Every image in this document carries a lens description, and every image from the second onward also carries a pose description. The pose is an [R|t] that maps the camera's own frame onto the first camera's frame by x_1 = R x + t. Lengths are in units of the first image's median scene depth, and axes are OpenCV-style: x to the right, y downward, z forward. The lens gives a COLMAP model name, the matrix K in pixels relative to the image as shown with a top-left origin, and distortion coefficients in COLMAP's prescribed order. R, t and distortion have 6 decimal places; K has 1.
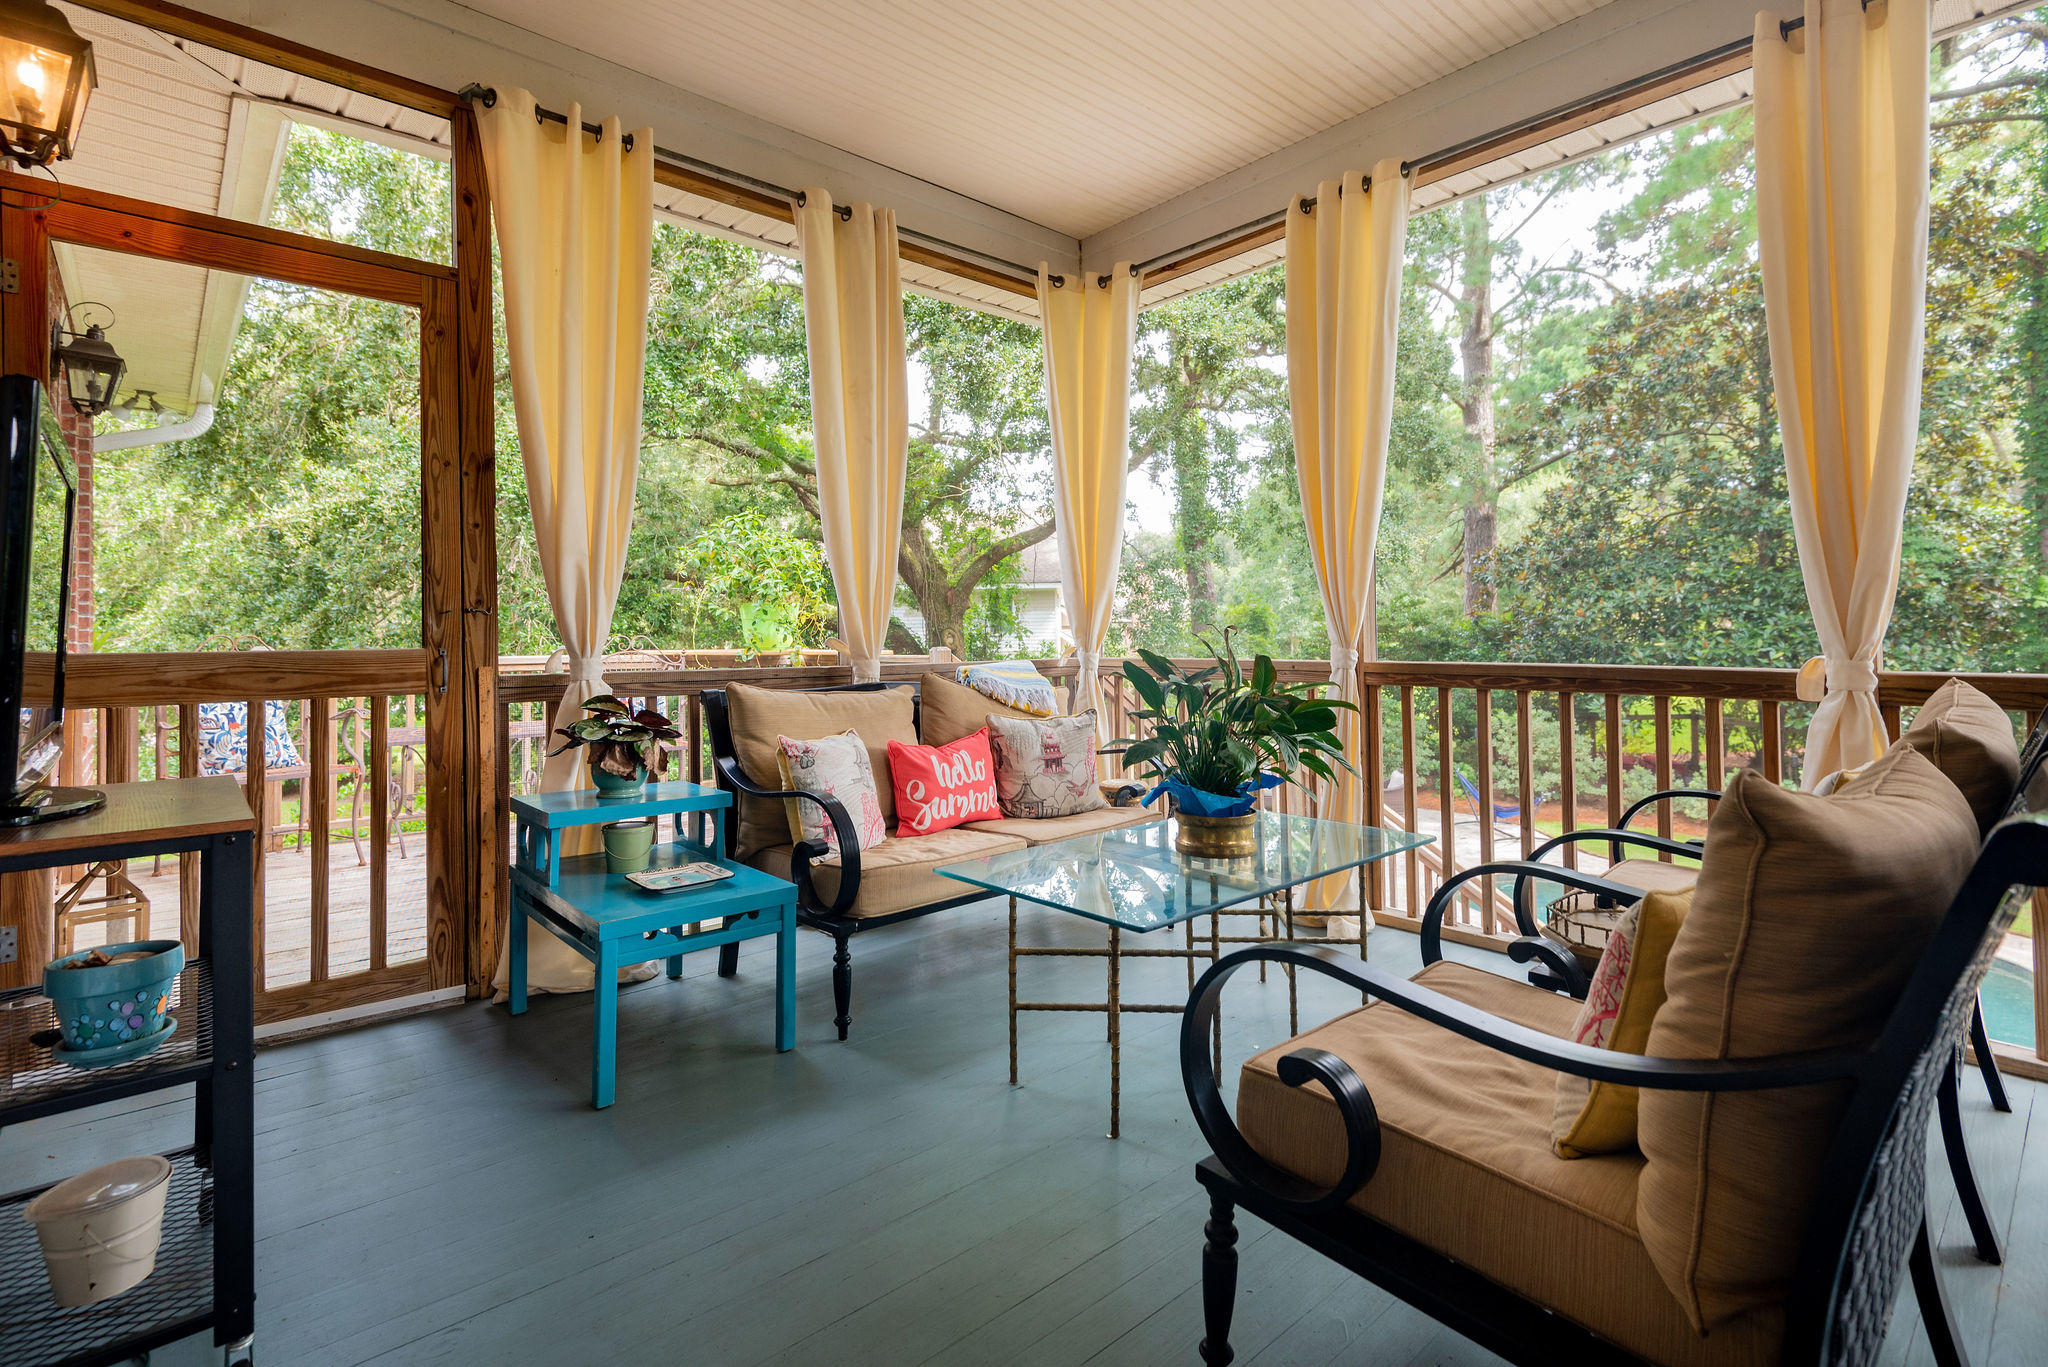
lens RADIAL K [[948.6, 0, 985.3], [0, 948.6, 626.7], [0, 0, 1]] dist [0.027755, -0.001849]
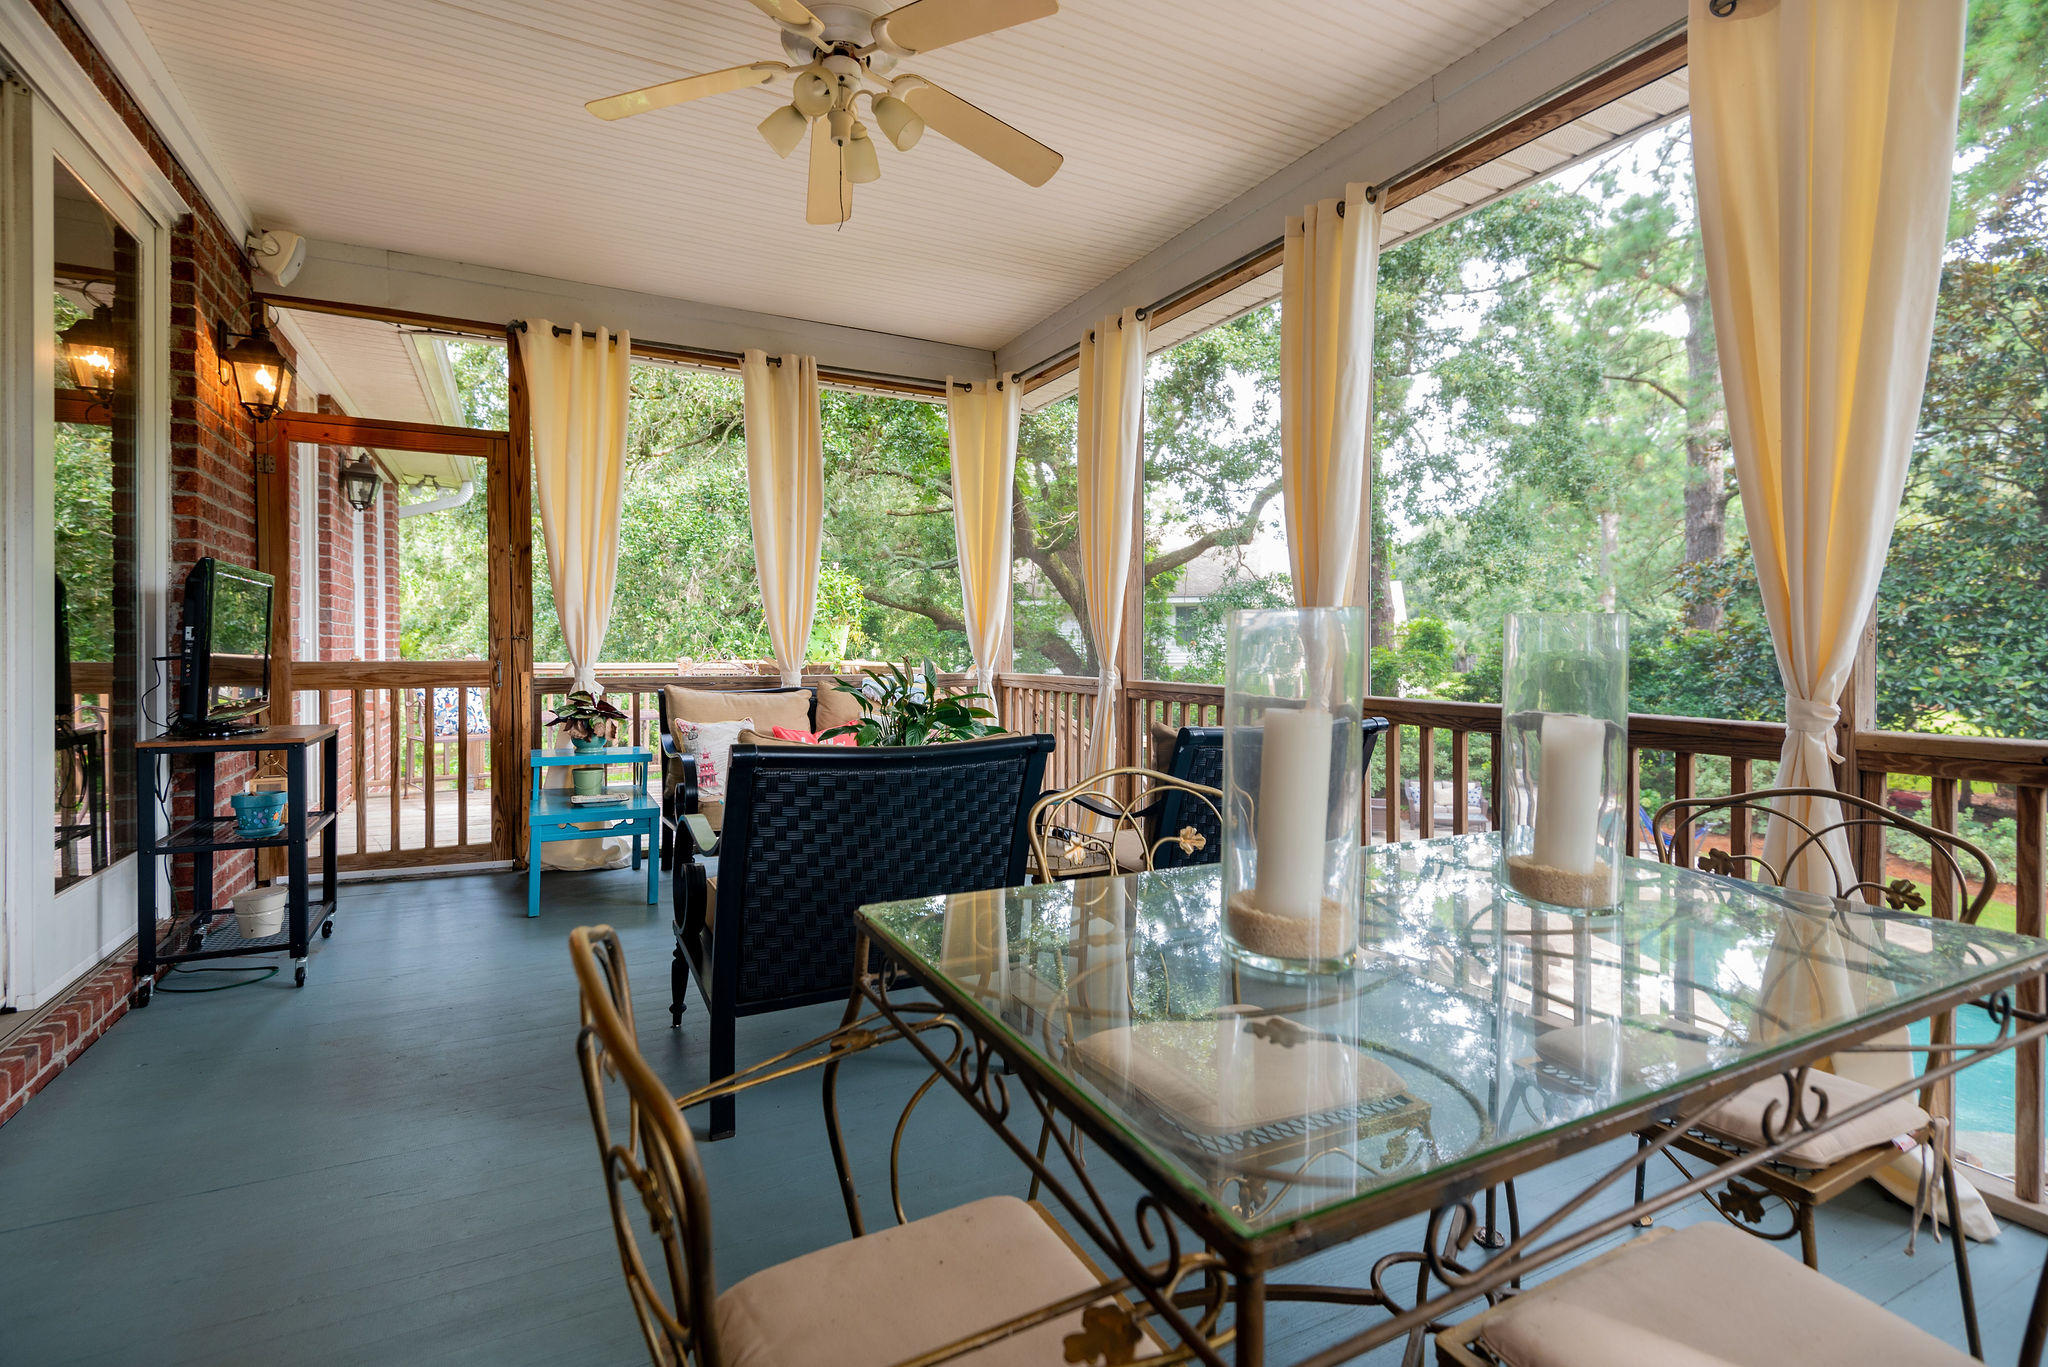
lens RADIAL K [[948.6, 0, 1027.3], [0, 948.6, 662.4], [0, 0, 1]] dist [0.027755, -0.001849]
pose [[0.972567, 0.018763, -0.231865, 0.698706], [-0.011868, 0.999446, 0.031097, -0.035971], [0.232320, -0.027492, 0.972251, -0.402041]]
